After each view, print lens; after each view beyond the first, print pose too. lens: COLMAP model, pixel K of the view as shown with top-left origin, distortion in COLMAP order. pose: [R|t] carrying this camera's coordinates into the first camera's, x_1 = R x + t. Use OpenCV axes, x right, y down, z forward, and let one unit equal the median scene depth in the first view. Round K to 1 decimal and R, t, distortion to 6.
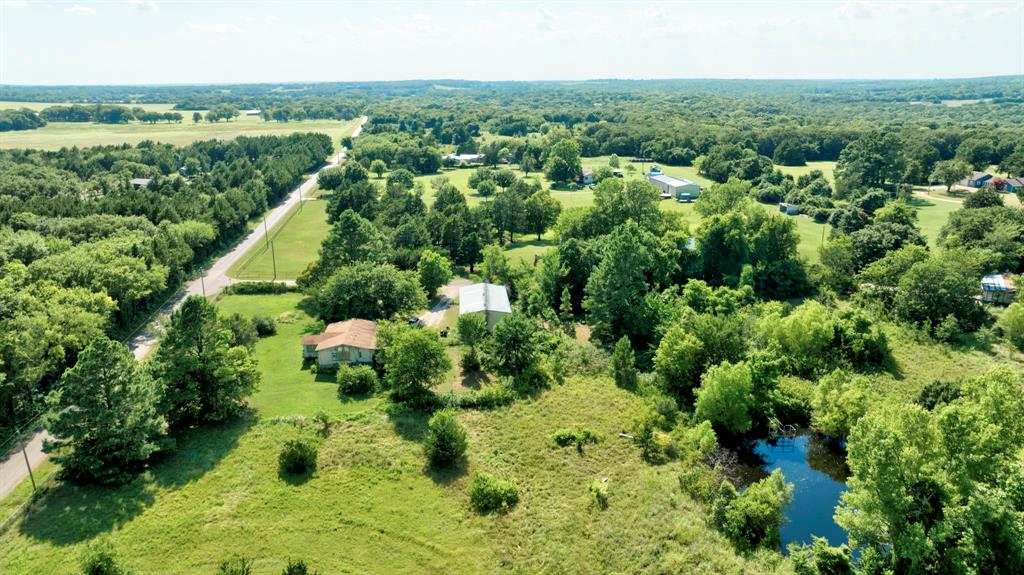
lens RADIAL K [[720.7, 0, 516.2], [0, 720.7, 286.8], [0, 0, 1]] dist [-0.043333, 0.043263]
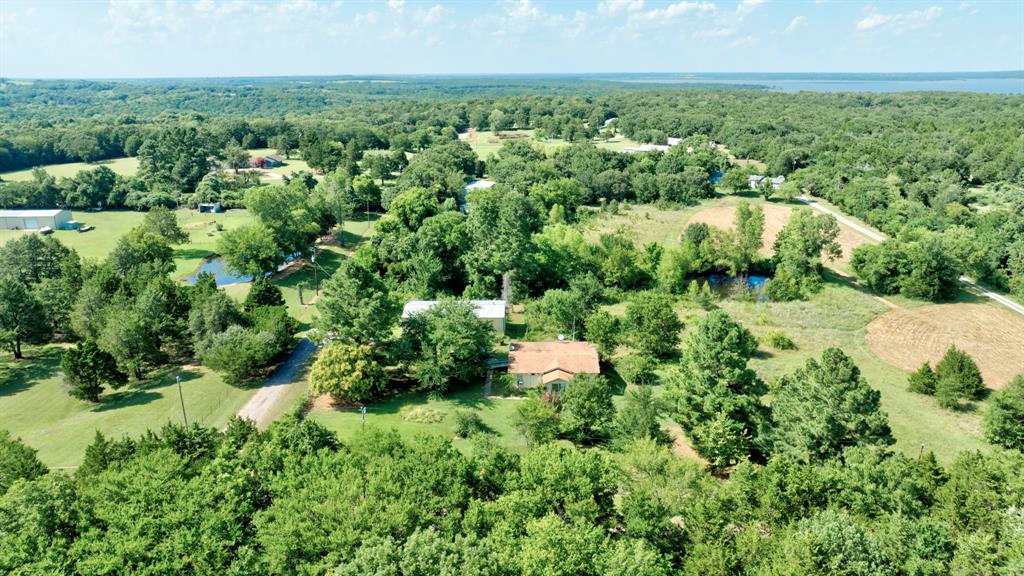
lens RADIAL K [[720.7, 0, 516.2], [0, 720.7, 287.3], [0, 0, 1]] dist [-0.043333, 0.043263]
pose [[0.098239, -0.278273, 0.955465, -0.955136], [0.279865, 0.929086, 0.241815, -0.220381], [-0.955000, 0.243646, 0.169152, 0.784521]]
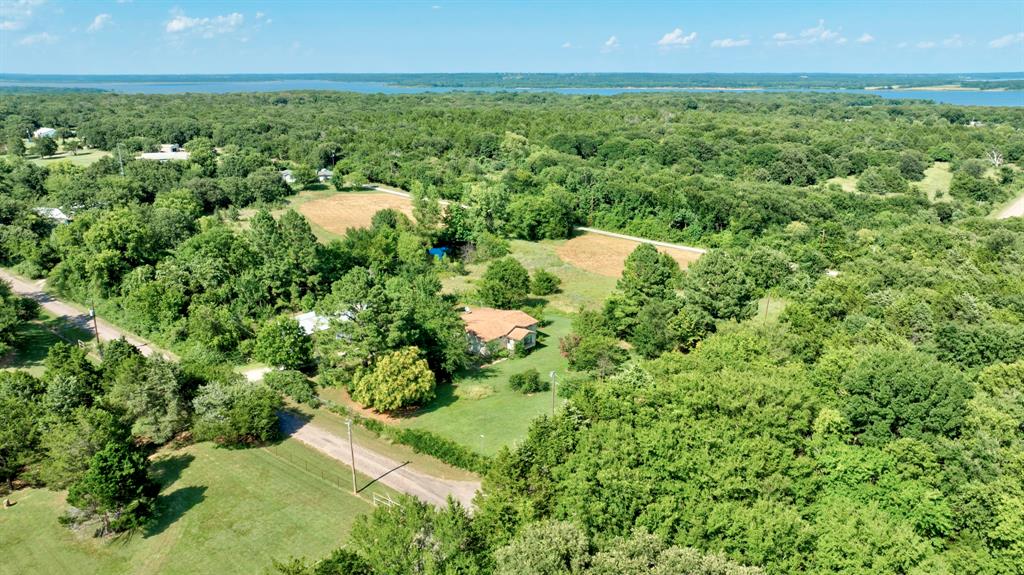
lens RADIAL K [[720.7, 0, 516.2], [0, 720.7, 286.8], [0, 0, 1]] dist [-0.043333, 0.043263]
pose [[-0.697199, -0.199476, 0.688566, -0.879210], [0.199244, 0.868744, 0.453415, -0.405224], [-0.688633, 0.453313, -0.565943, 1.409907]]
